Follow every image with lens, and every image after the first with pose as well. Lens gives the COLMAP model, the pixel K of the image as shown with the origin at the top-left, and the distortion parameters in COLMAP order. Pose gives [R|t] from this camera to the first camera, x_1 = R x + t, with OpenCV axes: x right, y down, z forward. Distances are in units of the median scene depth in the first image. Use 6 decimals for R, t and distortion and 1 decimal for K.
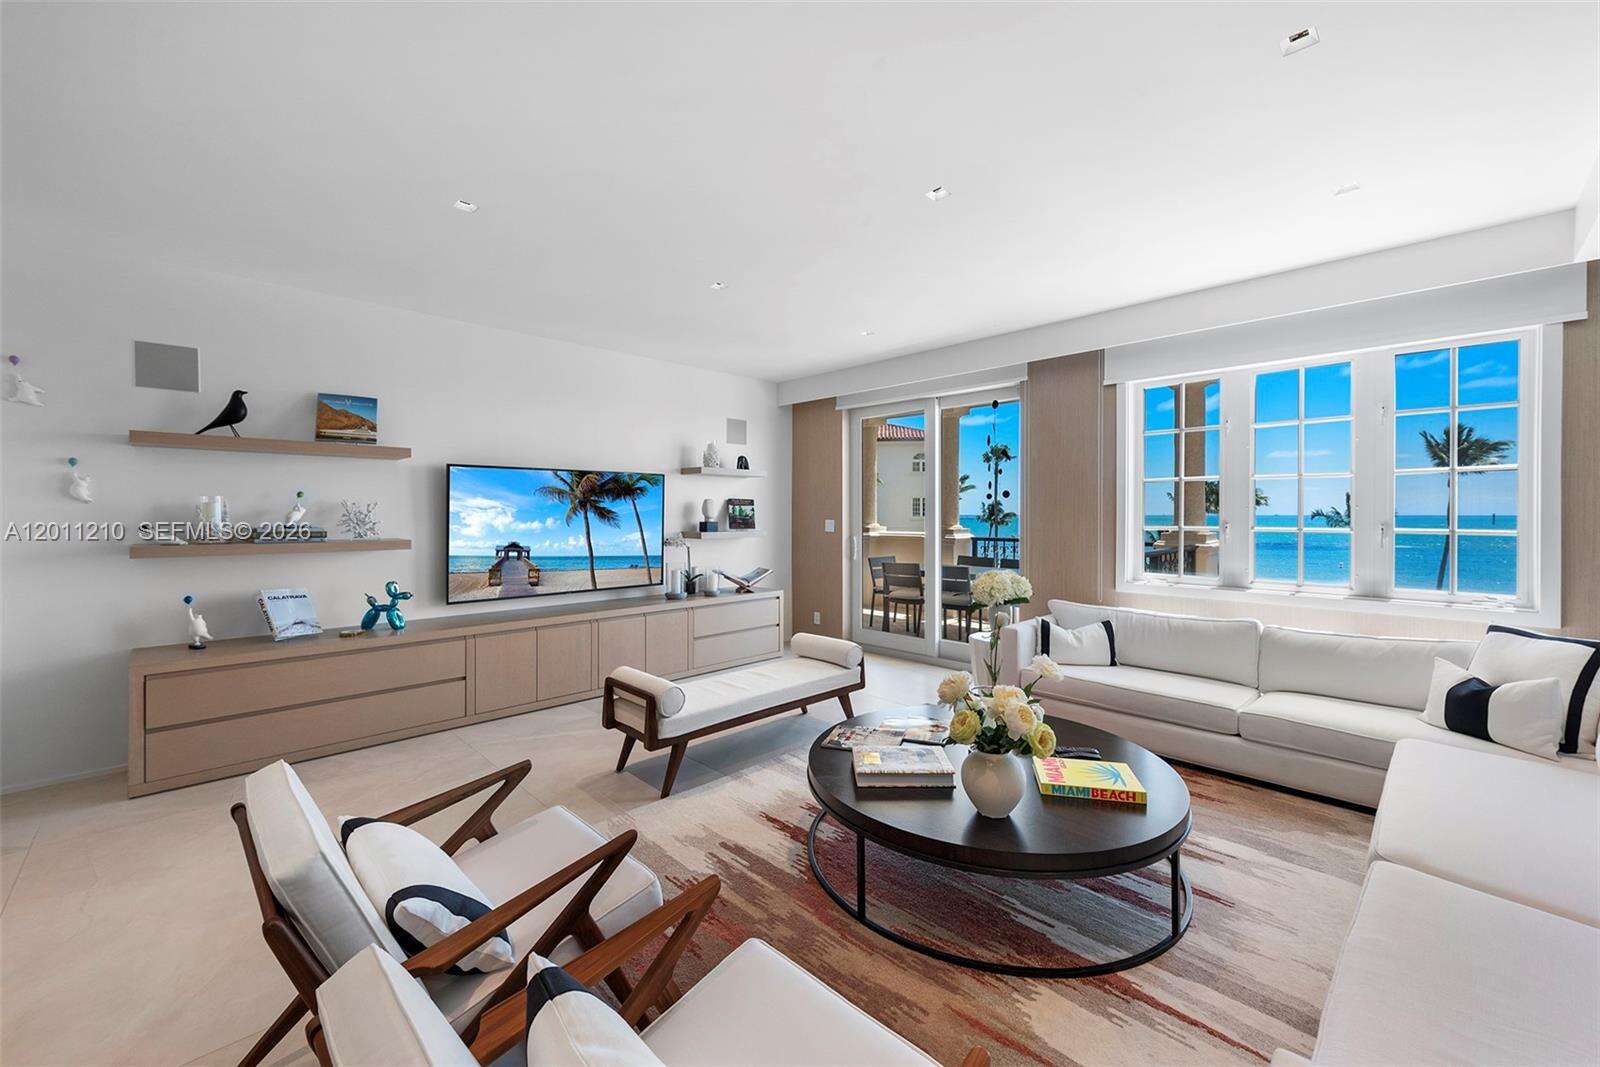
lens RADIAL K [[631.5, 0, 813.4], [0, 631.5, 534.3], [0, 0, 1]] dist [0.014210, -0.005481]
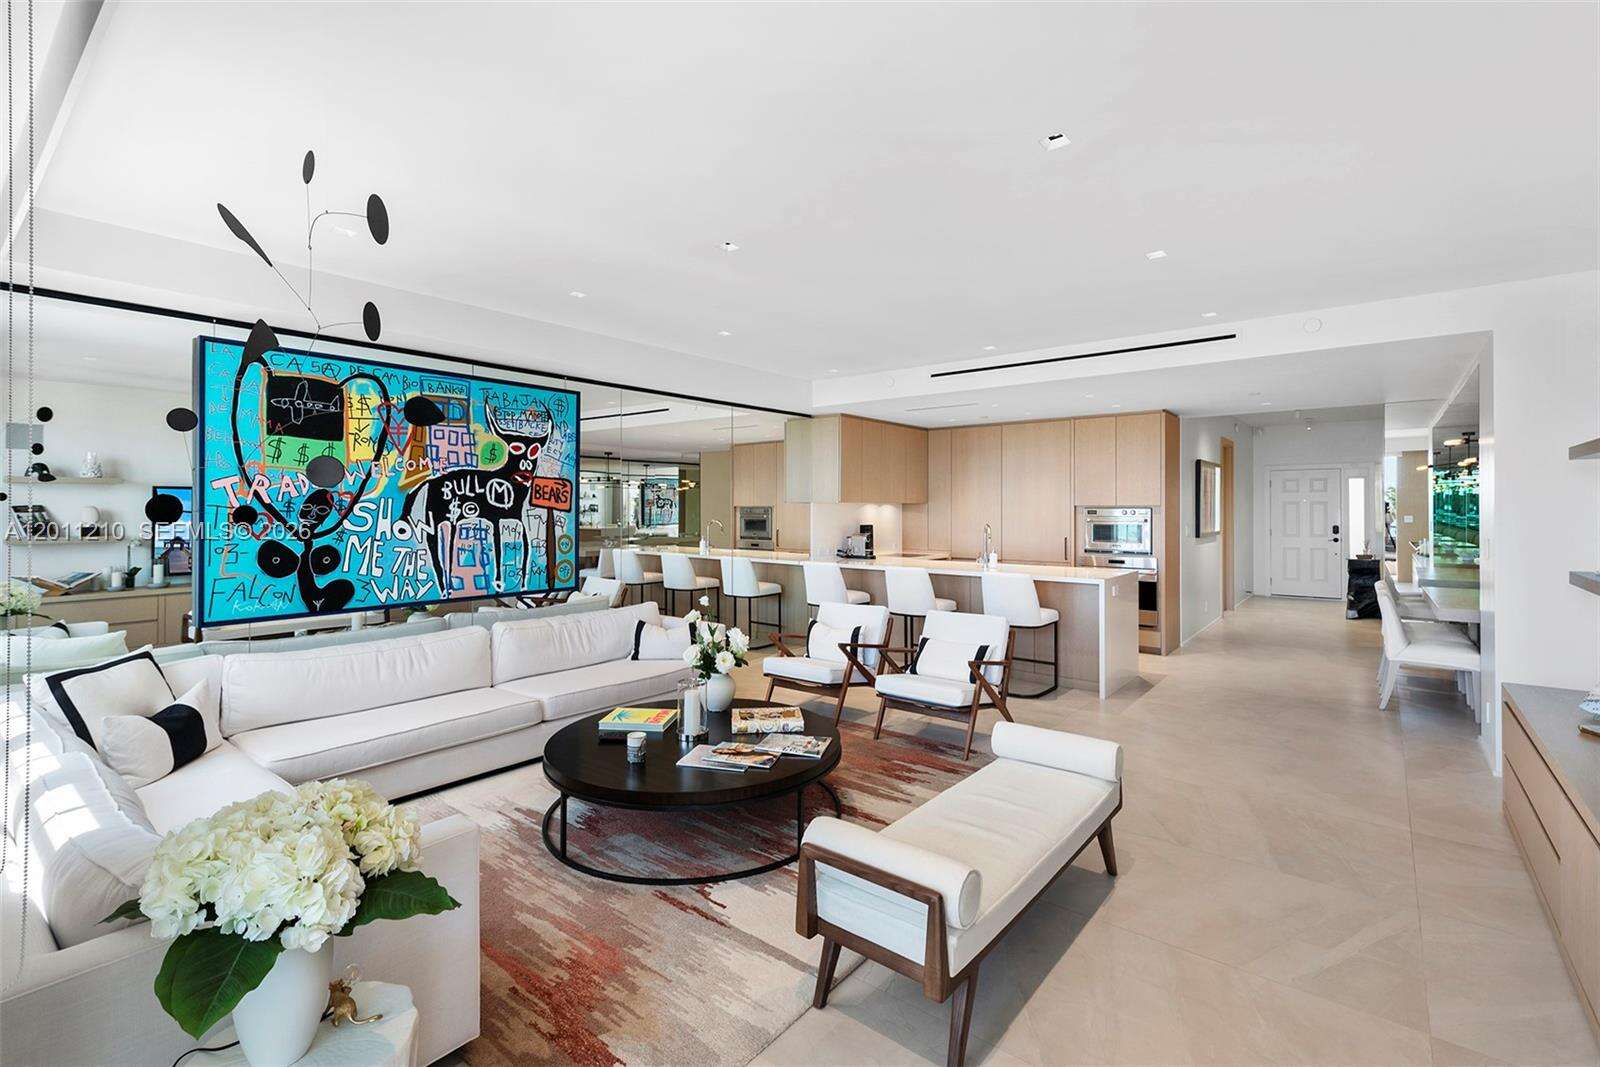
lens RADIAL K [[752.9, 0, 786.1], [0, 752.9, 510.5], [0, 0, 1]] dist [0.032984, -0.001134]
pose [[-0.992919, -0.006877, -0.118597, 0.173501], [-0.012398, 0.998870, 0.045875, -0.093308], [0.118147, 0.047021, -0.991882, 1.473922]]
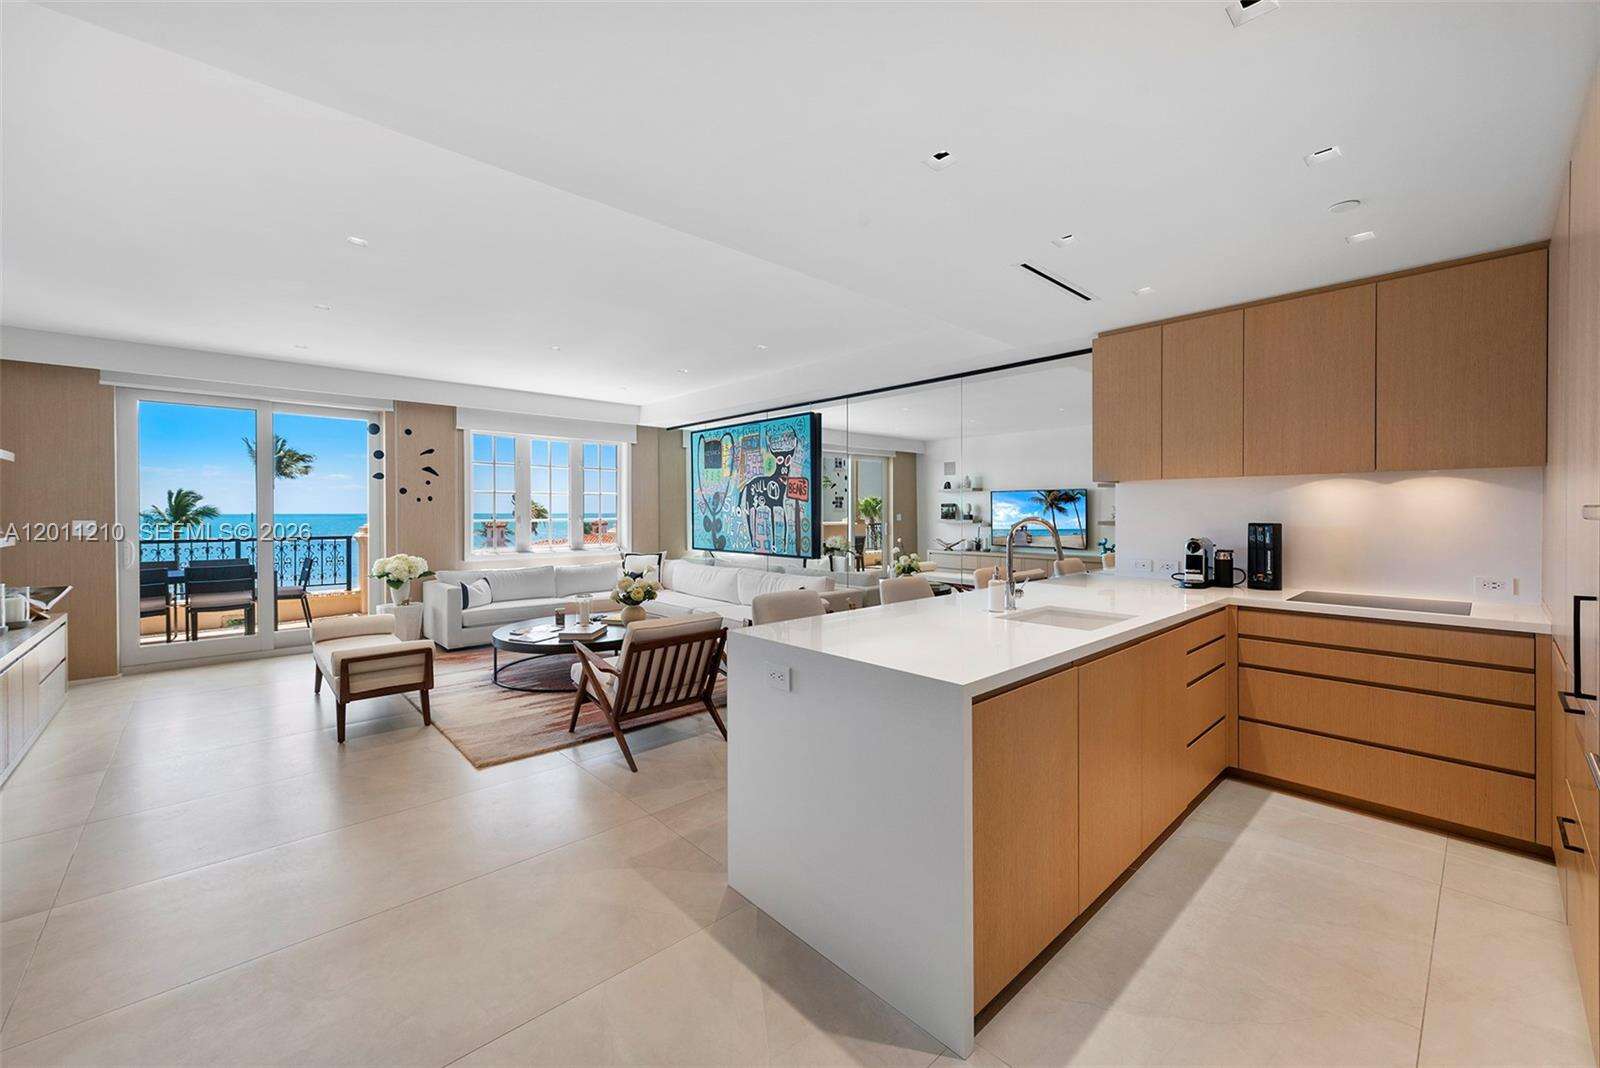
lens RADIAL K [[631.5, 0, 804.2], [0, 631.5, 516.7], [0, 0, 1]] dist [0.014210, -0.005481]
pose [[0.033440, -0.009163, 0.999399, -1.082754], [0.035394, 0.999342, 0.007978, -0.003972], [-0.998814, 0.035106, 0.033743, 0.110618]]
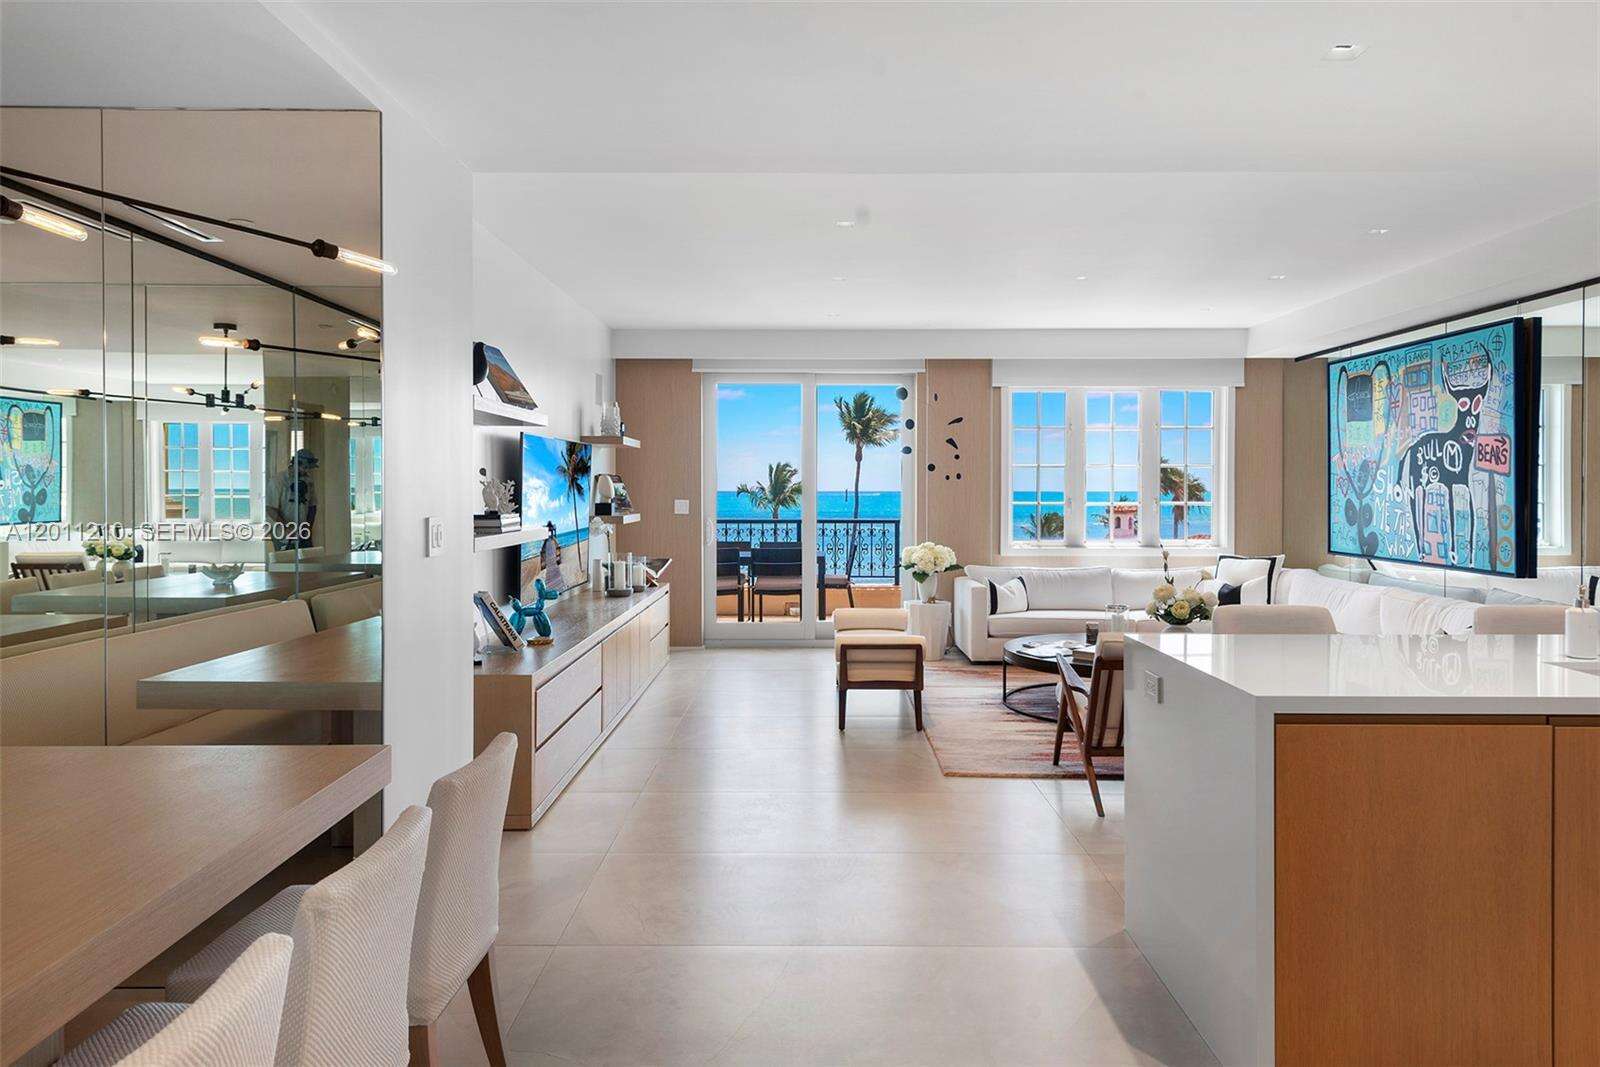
lens RADIAL K [[1046.0, 0, 803.6], [0, 1046.0, 502.5], [0, 0, 1]] dist [0.006231, -0.001756]
pose [[0.708889, -0.010633, 0.705240, -1.252871], [0.025521, 0.999618, -0.010582, -0.001106], [-0.704858, 0.025500, 0.708890, -0.172963]]
